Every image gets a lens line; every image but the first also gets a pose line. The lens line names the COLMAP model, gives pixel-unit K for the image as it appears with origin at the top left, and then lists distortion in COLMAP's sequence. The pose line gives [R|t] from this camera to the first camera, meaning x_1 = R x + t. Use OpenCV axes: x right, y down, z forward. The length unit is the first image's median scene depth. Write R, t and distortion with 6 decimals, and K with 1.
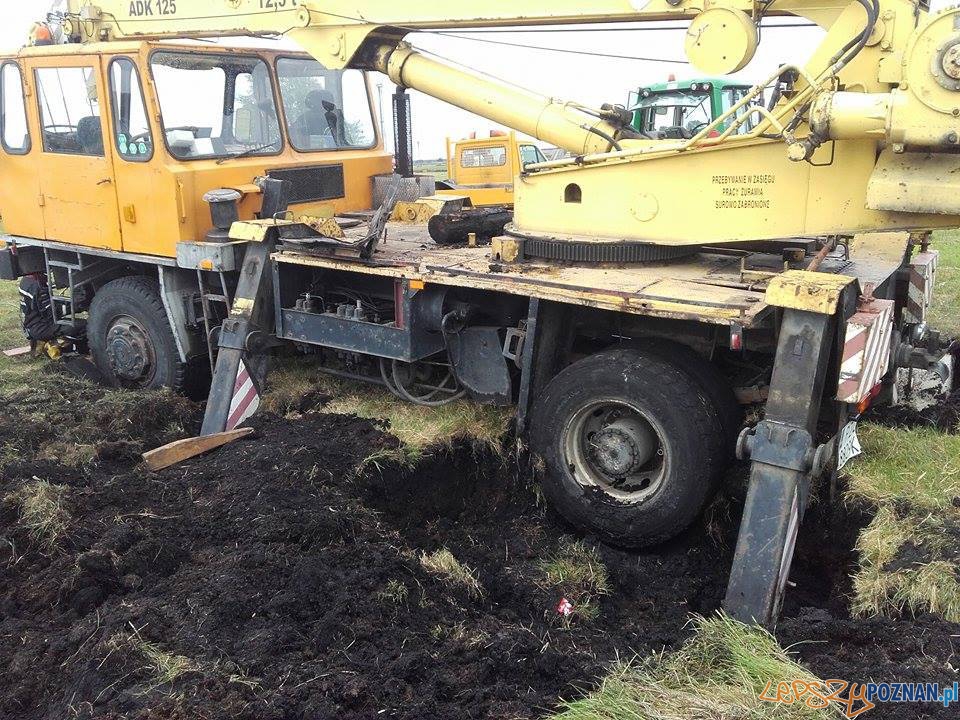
lens RADIAL K [[883.7, 0, 508.1], [0, 883.7, 321.8], [0, 0, 1]] dist [0.107559, -0.239234]
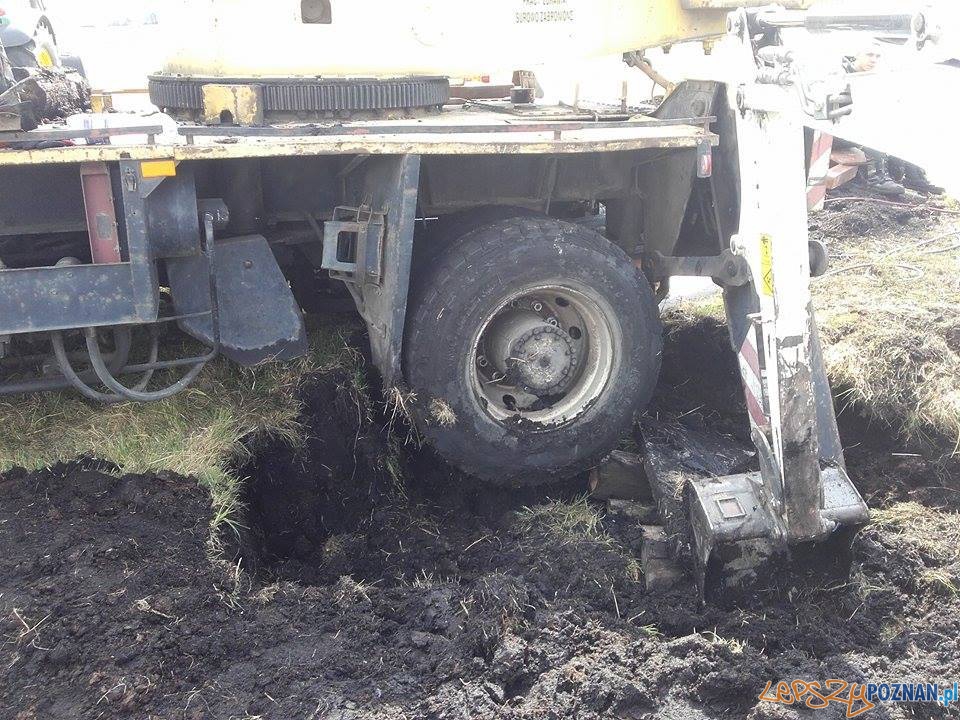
lens RADIAL K [[883.7, 0, 508.1], [0, 883.7, 321.8], [0, 0, 1]] dist [0.107559, -0.239234]
pose [[0.637893, -0.233265, 0.733948, -0.331251], [0.187532, 0.971386, 0.145740, 0.006626], [-0.746943, 0.044672, 0.663385, 0.435274]]
